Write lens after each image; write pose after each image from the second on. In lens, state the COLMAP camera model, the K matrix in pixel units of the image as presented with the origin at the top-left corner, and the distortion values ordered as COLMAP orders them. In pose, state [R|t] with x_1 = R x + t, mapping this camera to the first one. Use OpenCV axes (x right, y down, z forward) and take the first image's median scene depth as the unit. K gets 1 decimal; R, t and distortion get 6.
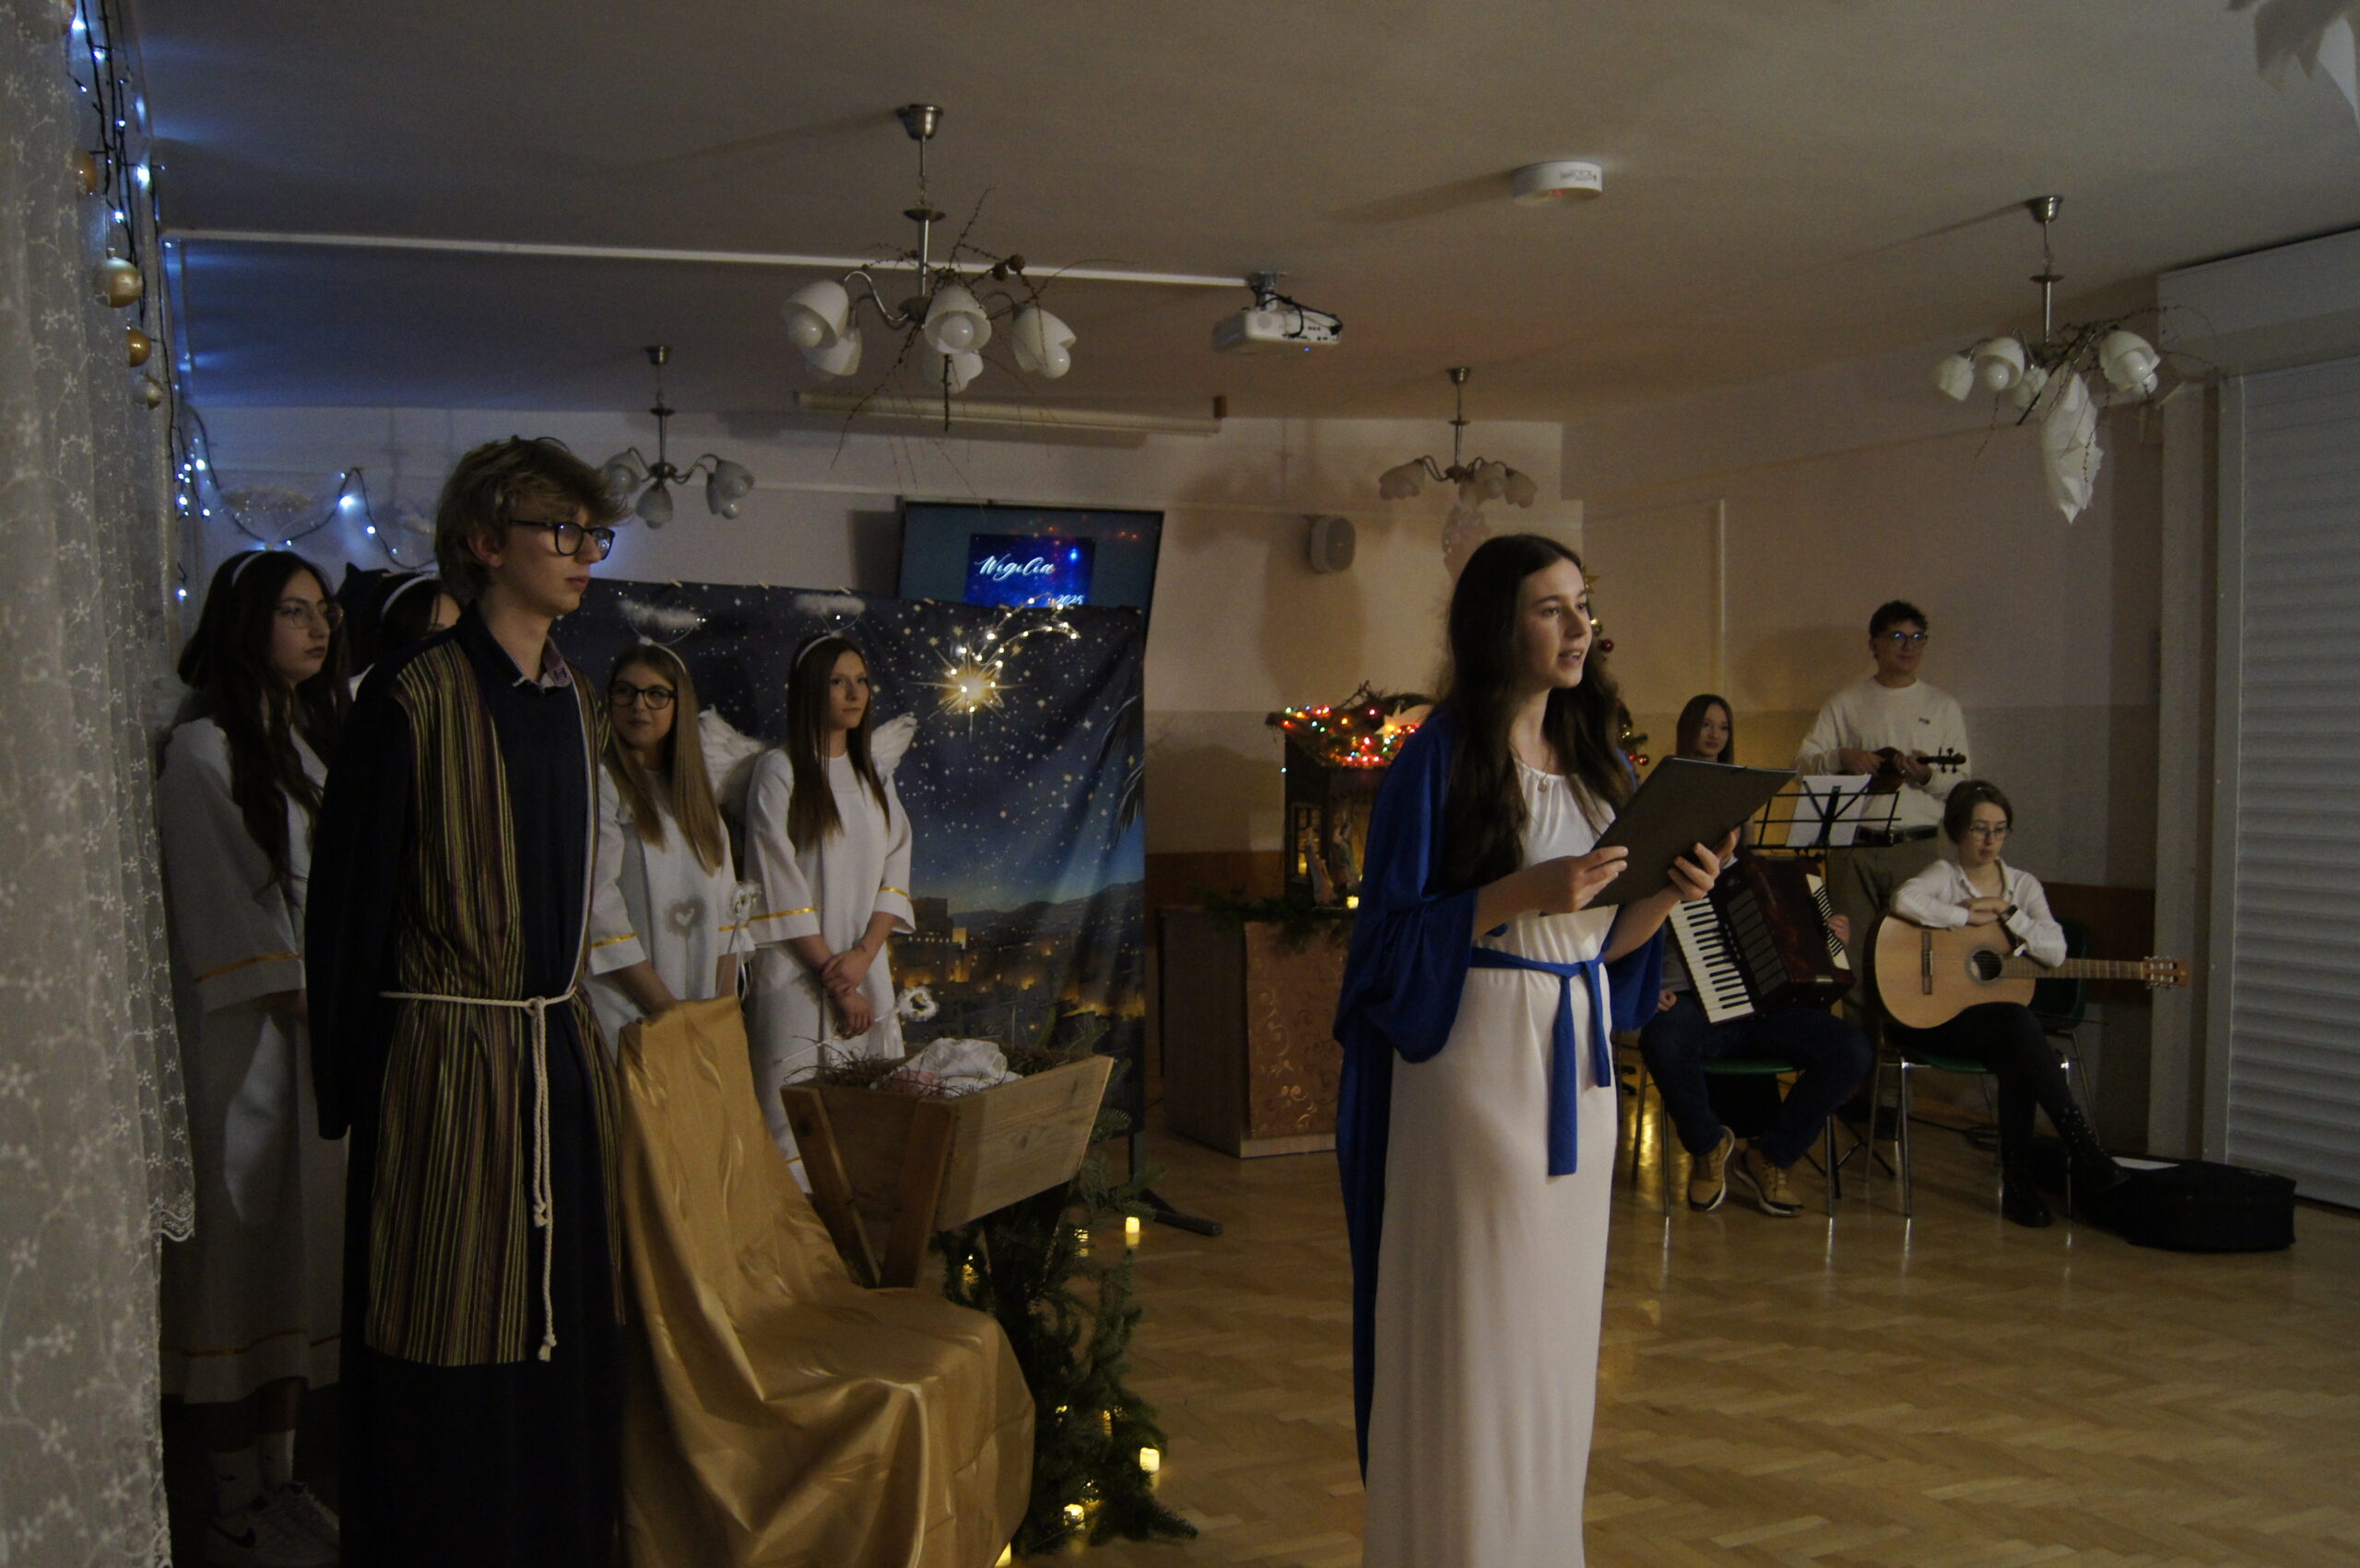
lens RADIAL K [[2047.7, 0, 1185.1], [0, 2047.7, 783.7], [0, 0, 1]] dist [-0.076003, 0.002678]
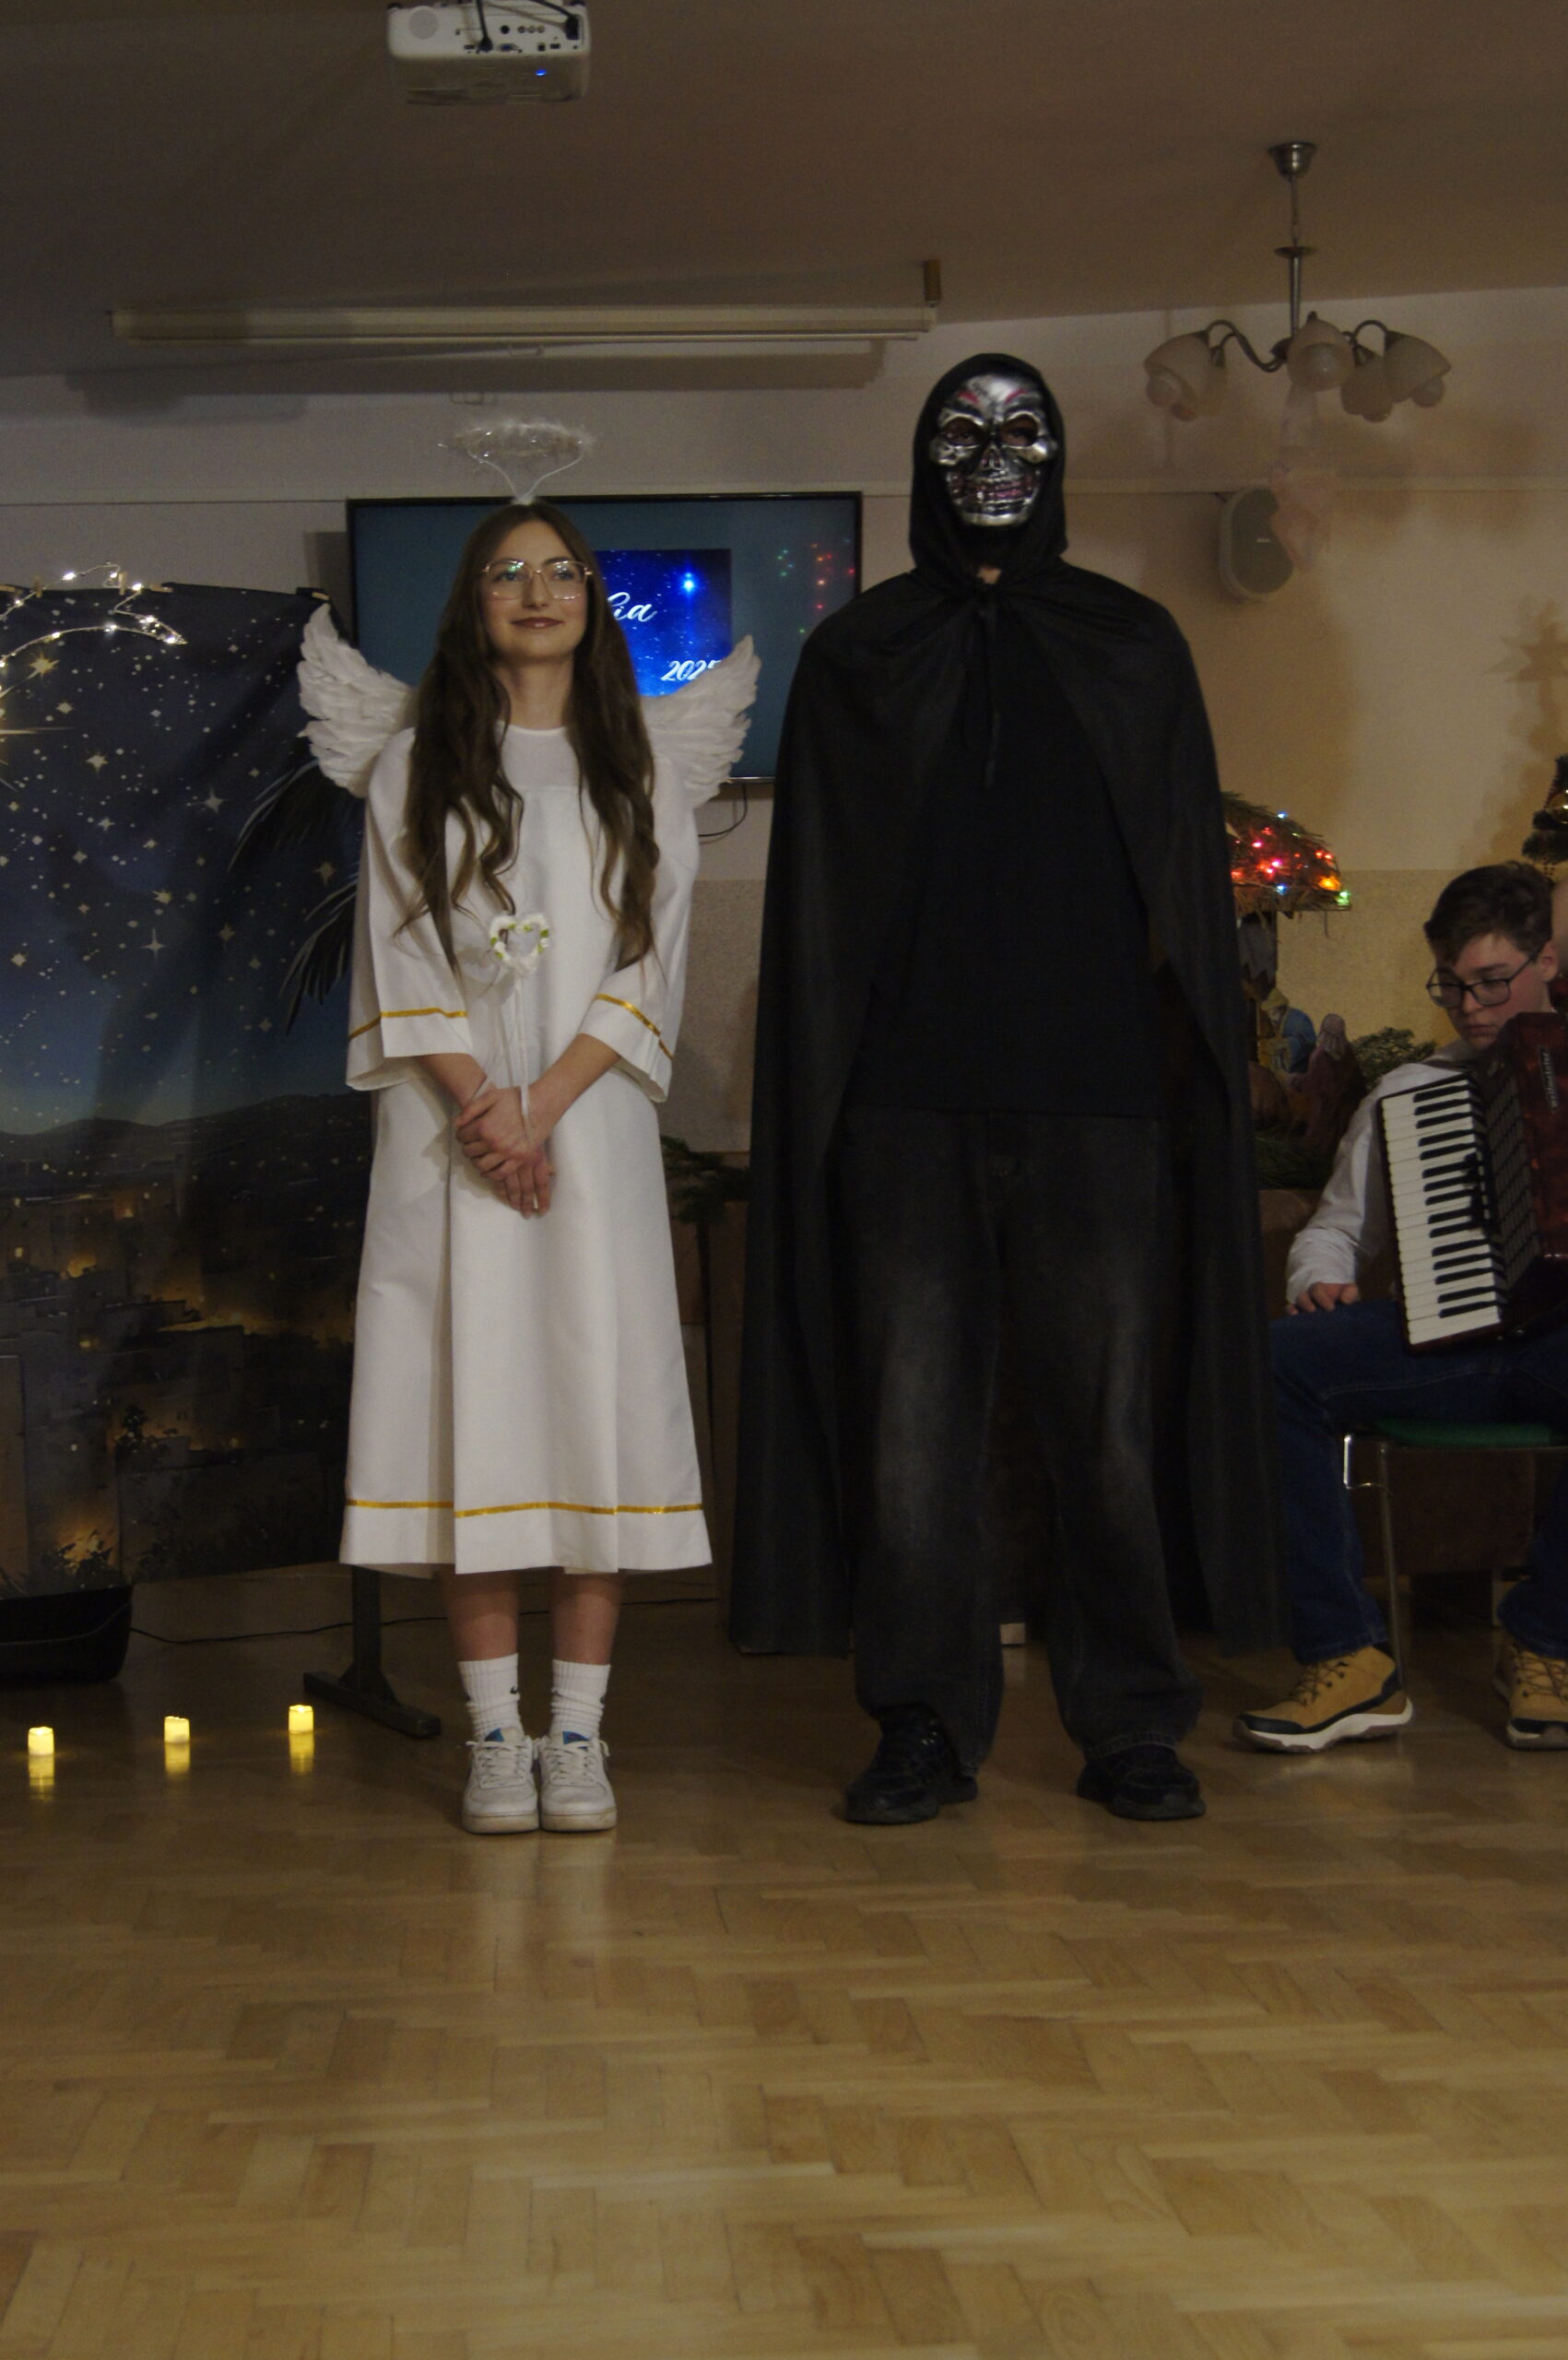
lens RADIAL K [[3941.5, 0, 783.4], [0, 3941.5, 1181.7], [0, 0, 1]] dist [-0.030165, 0.000000]
pose [[0.949225, -0.024315, -0.313655, 0.433023], [0.019032, 0.999621, -0.019895, 0.098282], [0.314020, 0.012916, 0.949328, 0.046566]]
